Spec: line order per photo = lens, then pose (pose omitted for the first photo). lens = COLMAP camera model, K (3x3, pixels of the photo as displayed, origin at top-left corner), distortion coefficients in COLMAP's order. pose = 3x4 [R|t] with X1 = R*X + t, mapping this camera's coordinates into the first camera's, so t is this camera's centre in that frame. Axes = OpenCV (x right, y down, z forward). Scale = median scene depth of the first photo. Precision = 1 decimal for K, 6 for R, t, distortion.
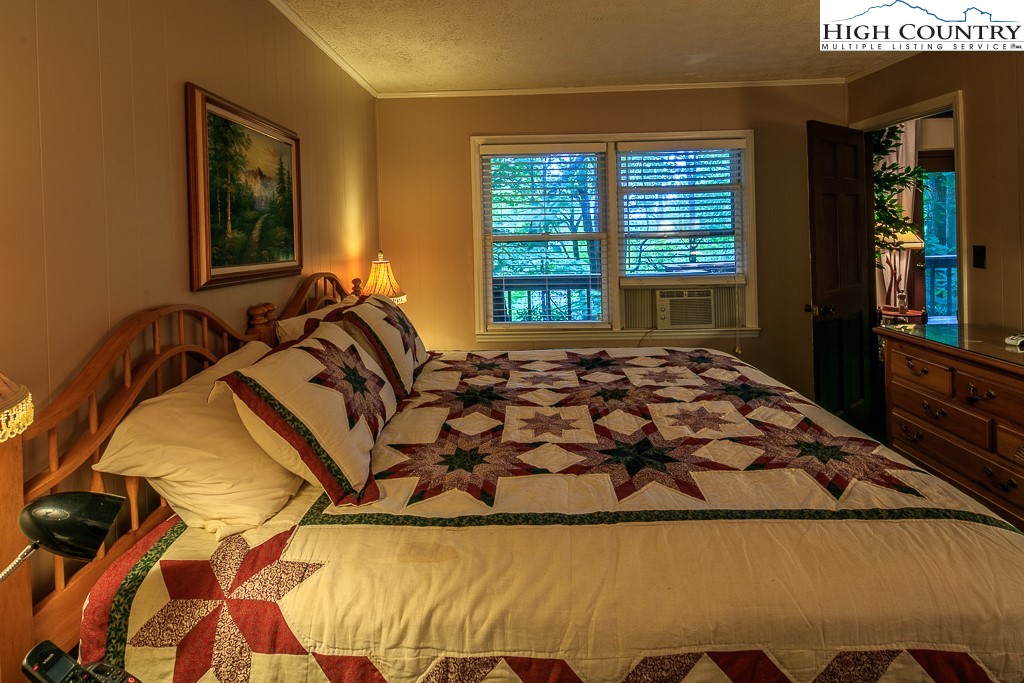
lens RADIAL K [[499.9, 0, 508.9], [0, 499.9, 233.7], [0, 0, 1]] dist [0.002240, -0.004667]
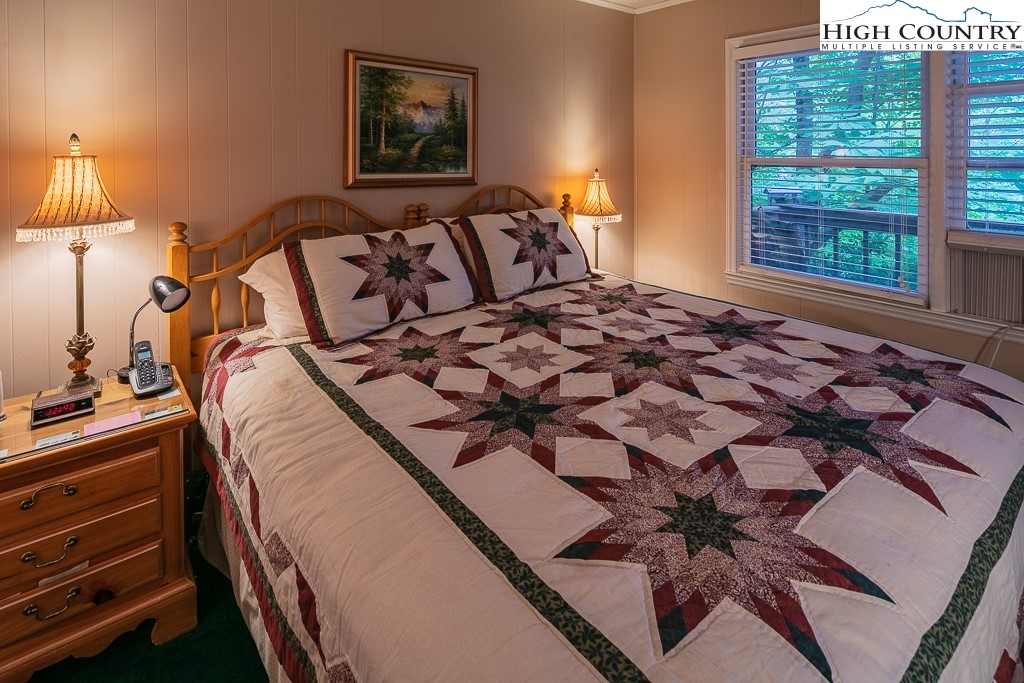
lens RADIAL K [[516.7, 0, 511.5], [0, 516.7, 160.3], [0, 0, 1]] dist [0.001519, -0.000067]
pose [[0.643518, 0.031816, -0.764770, 0.690872], [-0.016122, 0.999477, 0.028015, -0.016791], [0.765261, -0.005698, 0.643695, 0.303270]]
